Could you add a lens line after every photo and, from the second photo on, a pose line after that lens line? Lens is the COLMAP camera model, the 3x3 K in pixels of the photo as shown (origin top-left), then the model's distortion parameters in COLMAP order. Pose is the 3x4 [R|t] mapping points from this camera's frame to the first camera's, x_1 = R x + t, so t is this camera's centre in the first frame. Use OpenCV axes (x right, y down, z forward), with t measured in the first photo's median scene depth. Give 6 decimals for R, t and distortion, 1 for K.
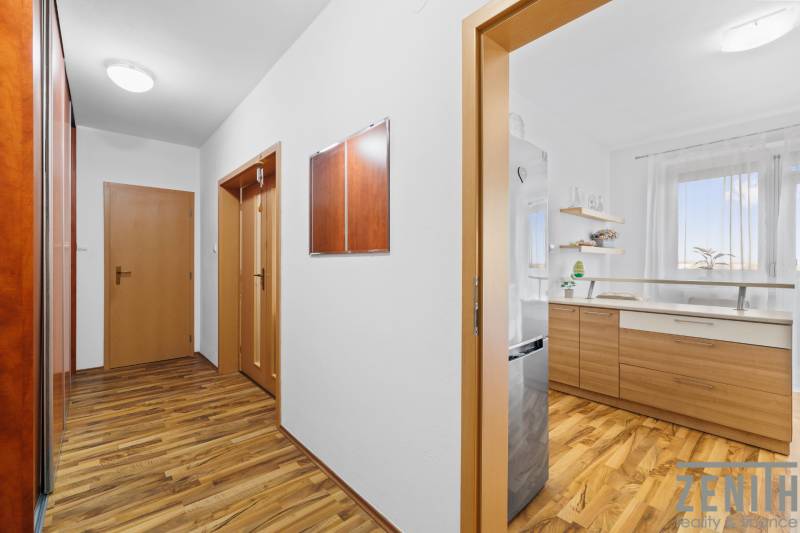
lens RADIAL K [[339.0, 0, 388.6], [0, 339.0, 260.2], [0, 0, 1]] dist [-0.002326, -0.000766]
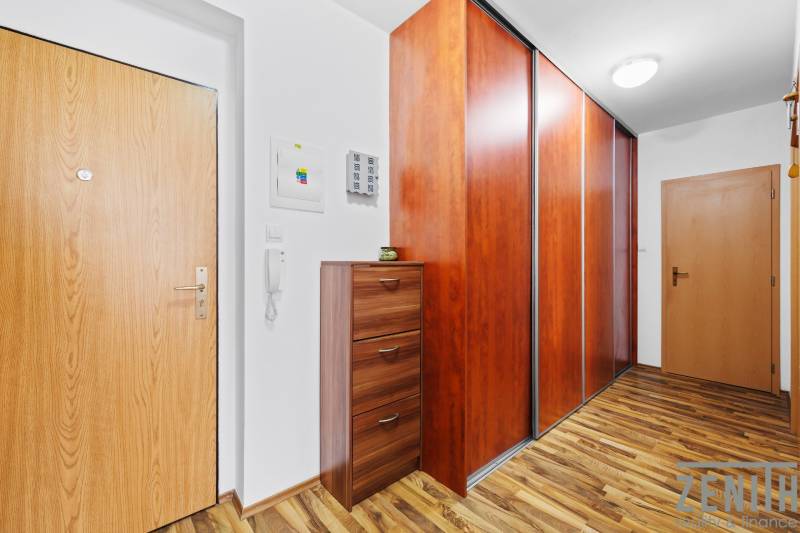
lens RADIAL K [[339.0, 0, 388.6], [0, 339.0, 260.2], [0, 0, 1]] dist [-0.002326, -0.000766]
pose [[0.011460, -0.003878, -0.999927, 0.207340], [0.002012, 0.999991, -0.003855, 0.002993], [0.999932, -0.001968, 0.011468, 0.291491]]
